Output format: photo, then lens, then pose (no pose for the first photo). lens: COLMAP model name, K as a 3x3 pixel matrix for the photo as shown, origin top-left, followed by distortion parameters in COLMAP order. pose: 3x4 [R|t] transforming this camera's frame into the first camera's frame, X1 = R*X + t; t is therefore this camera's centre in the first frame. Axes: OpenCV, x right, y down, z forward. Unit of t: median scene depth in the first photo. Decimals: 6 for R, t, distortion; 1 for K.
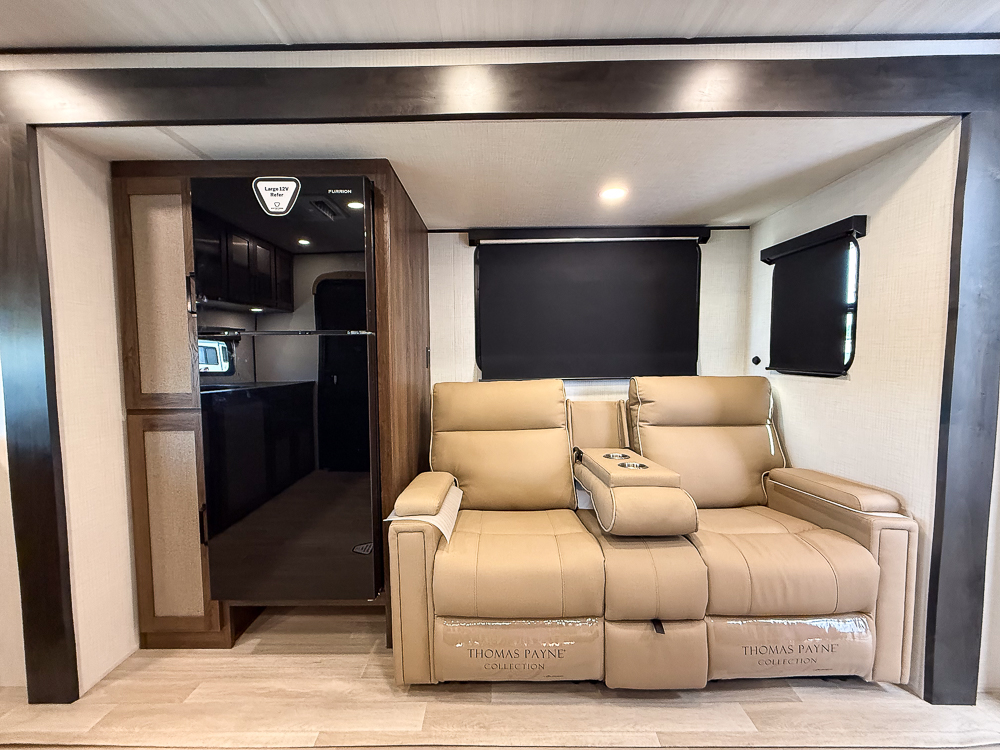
lens RADIAL K [[406.4, 0, 495.5], [0, 406.4, 376.3], [0, 0, 1]] dist [0.000551, -0.000628]
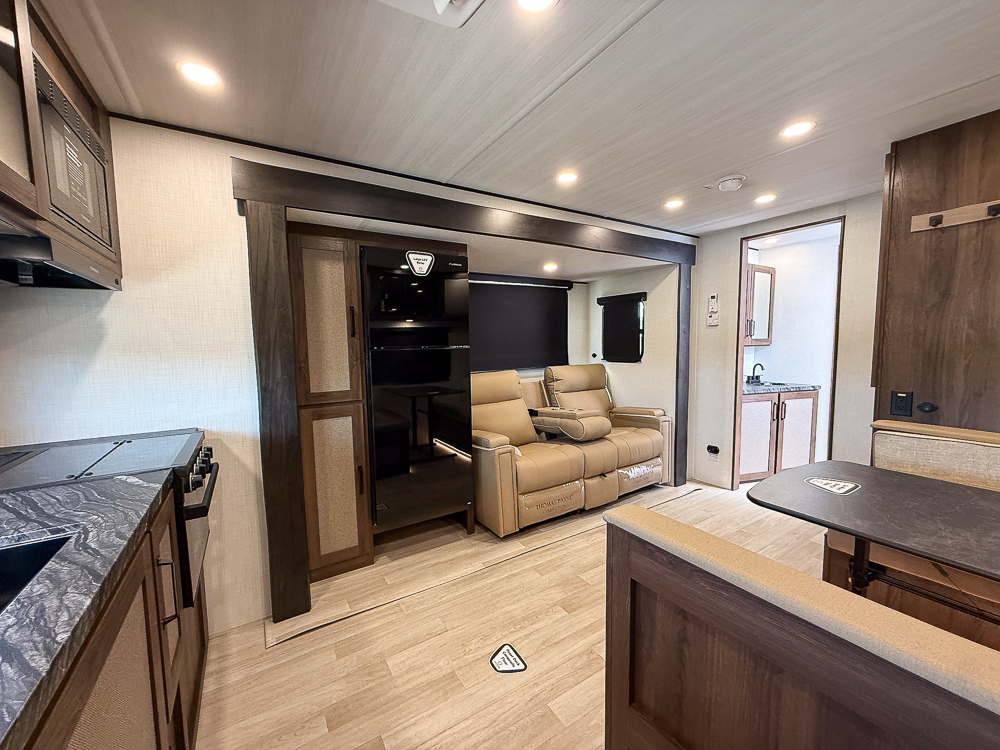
lens RADIAL K [[406.4, 0, 499.2], [0, 406.4, 376.4], [0, 0, 1]] dist [0.000551, -0.000628]
pose [[0.840172, -0.054956, 0.539529, -1.069400], [0.048434, 0.998481, 0.026281, -0.018010], [-0.540153, 0.004051, 0.841557, -0.491422]]
